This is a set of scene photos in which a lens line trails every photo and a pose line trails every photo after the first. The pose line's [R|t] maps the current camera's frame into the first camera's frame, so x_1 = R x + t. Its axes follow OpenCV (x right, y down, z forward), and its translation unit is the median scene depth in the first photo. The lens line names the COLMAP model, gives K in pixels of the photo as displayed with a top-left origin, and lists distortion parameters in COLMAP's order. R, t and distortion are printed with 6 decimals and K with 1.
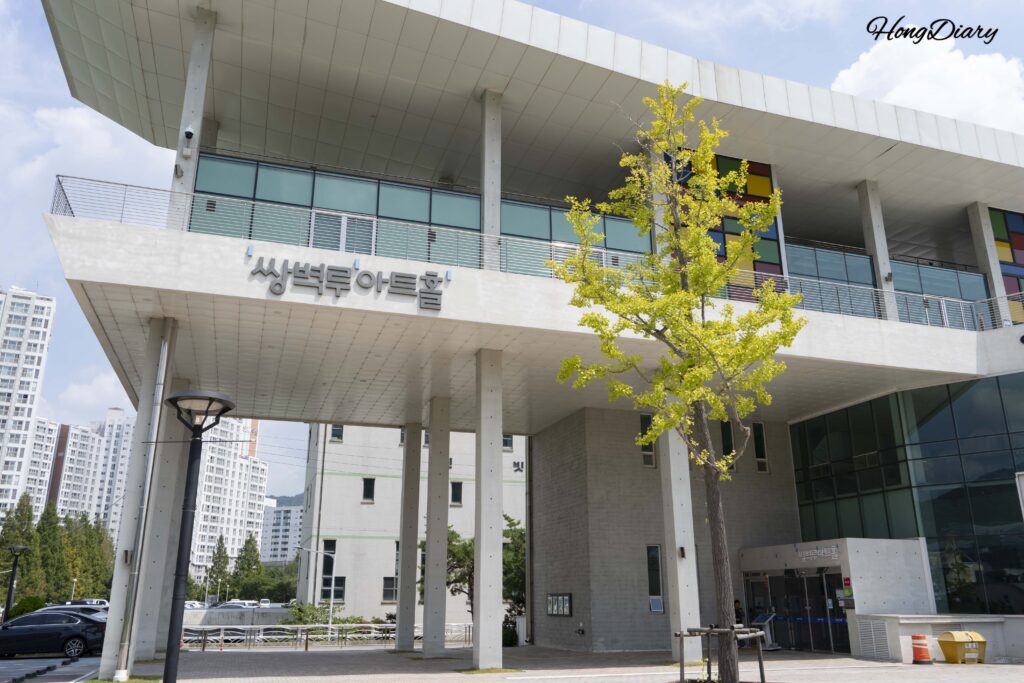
lens RADIAL K [[803.2, 0, 512.0], [0, 803.2, 341.5], [0, 0, 1]] dist [-0.003638, -0.002566]
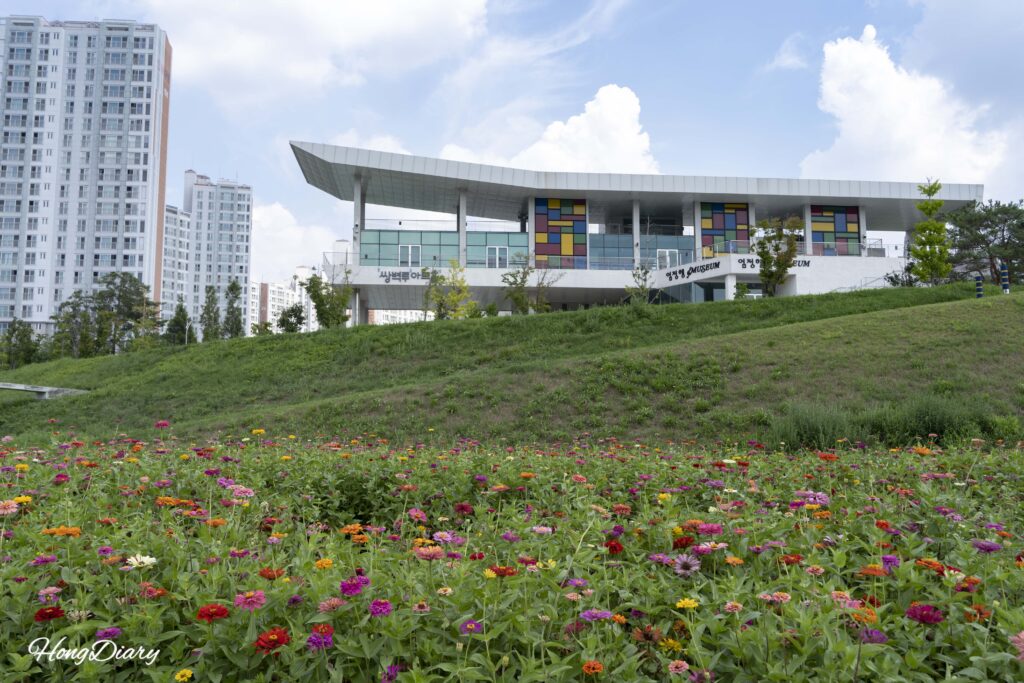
lens RADIAL K [[901.8, 0, 512.0], [0, 901.8, 341.5], [0, 0, 1]] dist [0.000953, 0.000208]
pose [[0.975120, -0.028745, -0.219807, 0.676652], [0.072104, 0.978767, 0.191873, -0.330732], [0.209624, -0.202948, 0.956488, -1.660481]]
